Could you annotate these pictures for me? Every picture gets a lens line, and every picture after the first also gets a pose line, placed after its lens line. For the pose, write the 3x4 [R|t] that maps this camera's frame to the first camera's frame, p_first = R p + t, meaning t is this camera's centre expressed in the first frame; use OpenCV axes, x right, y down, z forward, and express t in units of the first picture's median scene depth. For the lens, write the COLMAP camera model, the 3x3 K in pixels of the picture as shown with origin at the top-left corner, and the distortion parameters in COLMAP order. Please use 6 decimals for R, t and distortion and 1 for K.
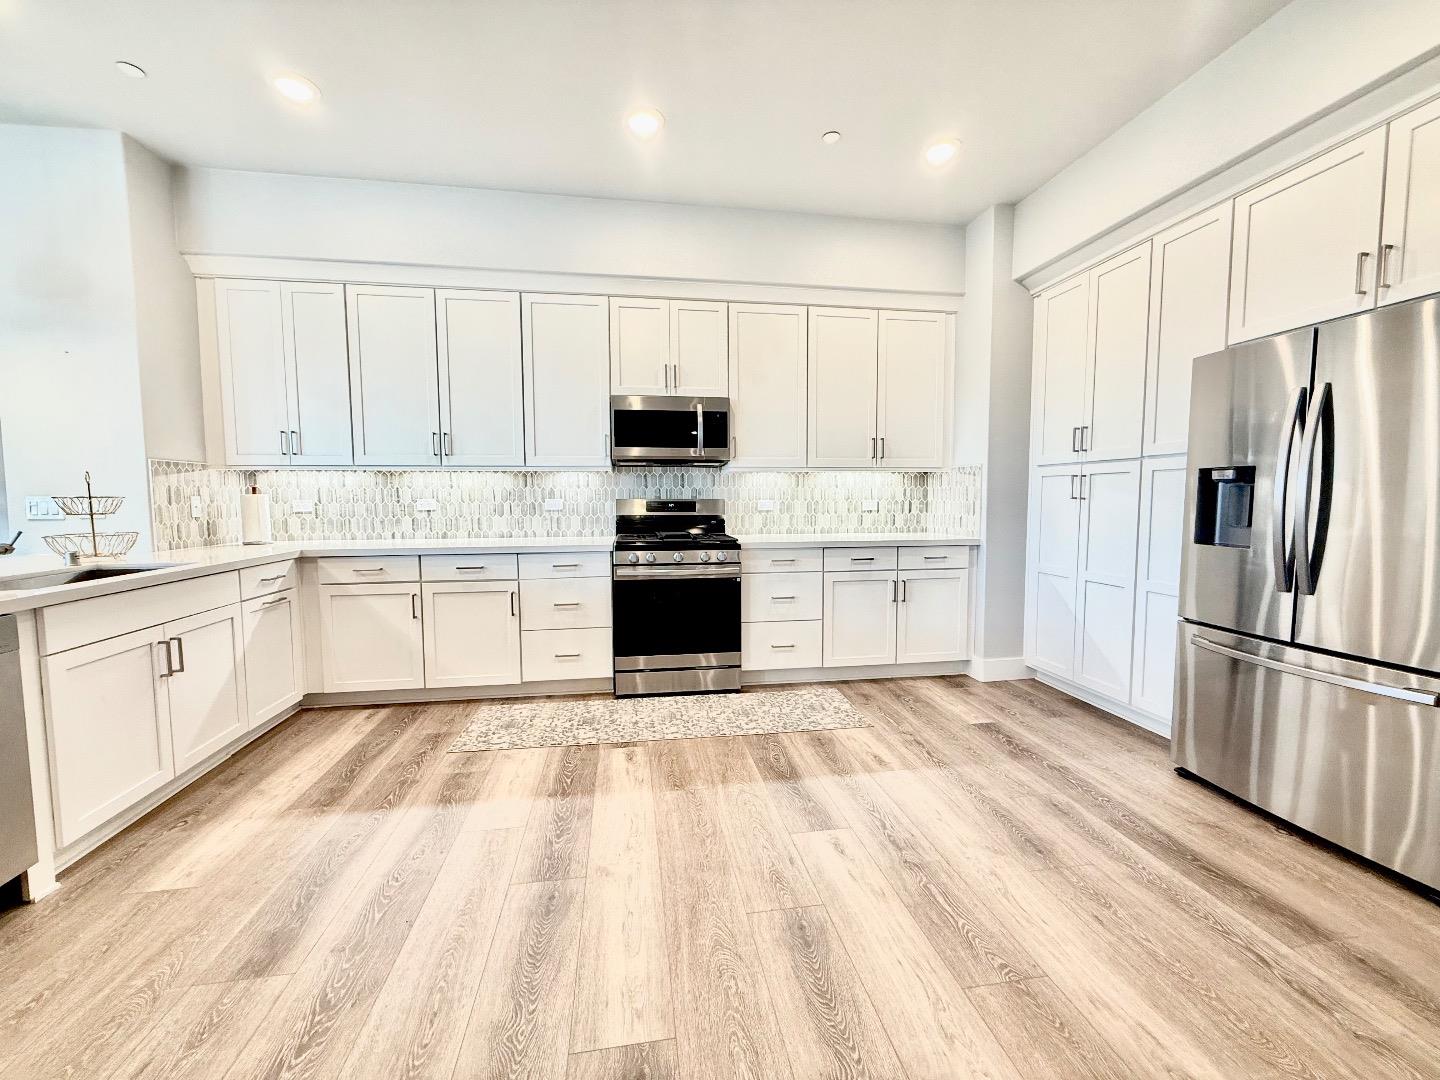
lens RADIAL K [[587.6, 0, 732.4], [0, 587.6, 540.3], [0, 0, 1]] dist [0.000386, -0.000314]
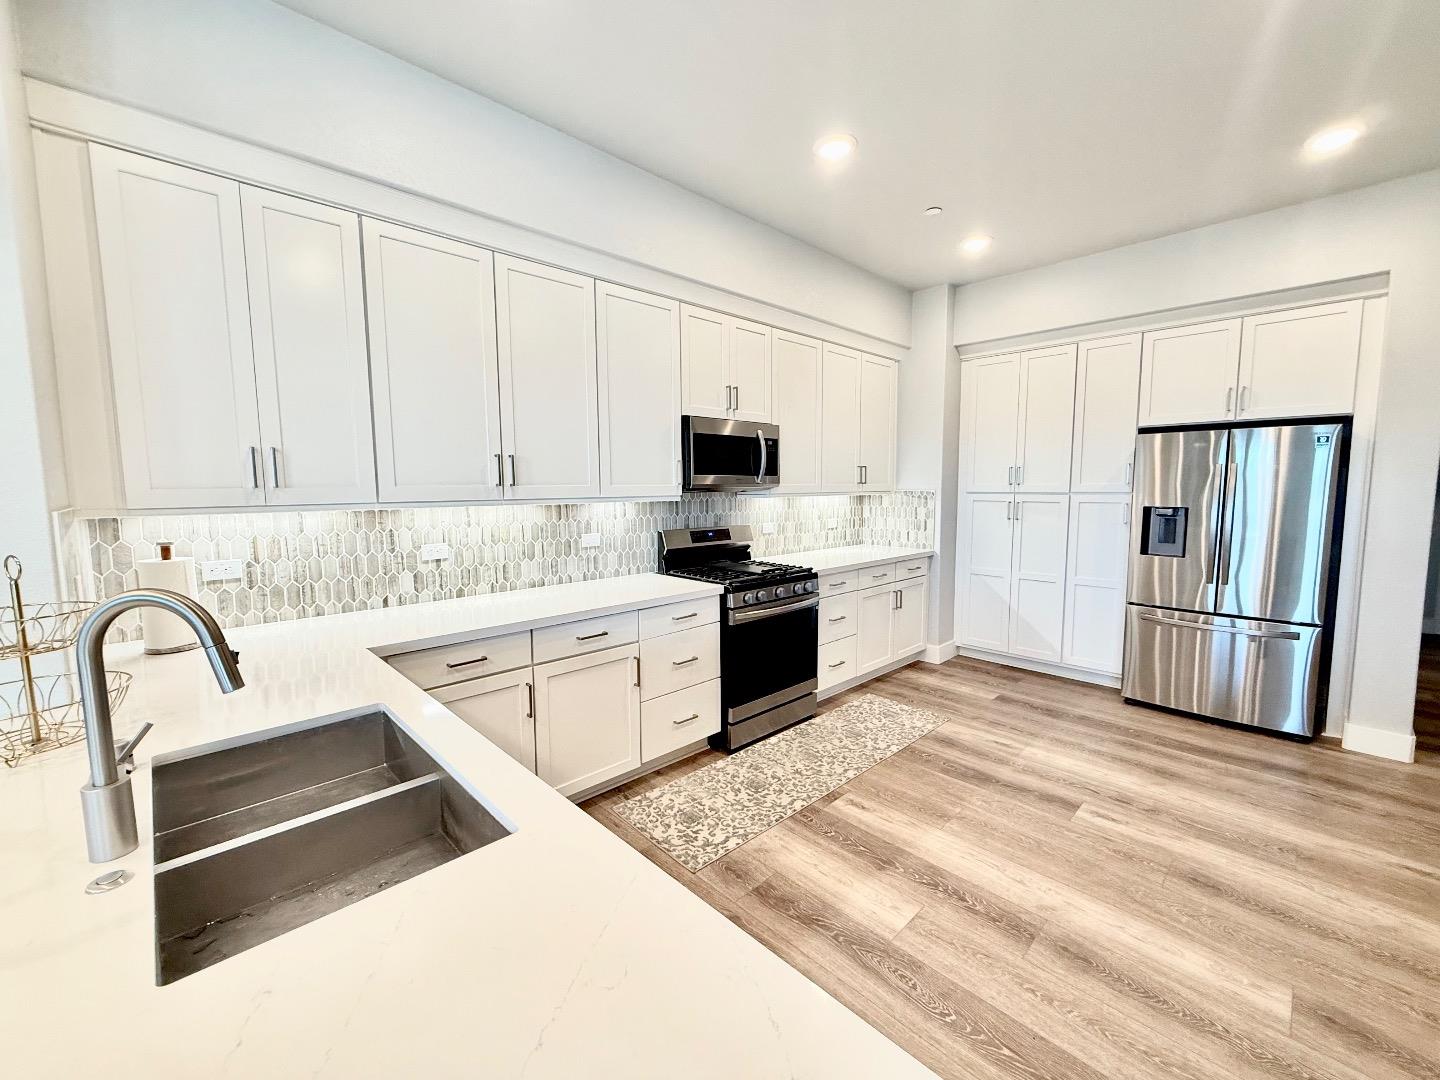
lens RADIAL K [[587.6, 0, 732.7], [0, 587.6, 539.2], [0, 0, 1]] dist [0.000386, -0.000314]
pose [[0.814751, -0.053133, 0.577371, -0.693496], [0.041056, 0.998580, 0.033959, -0.092698], [-0.578355, -0.003963, 0.815775, 0.251312]]
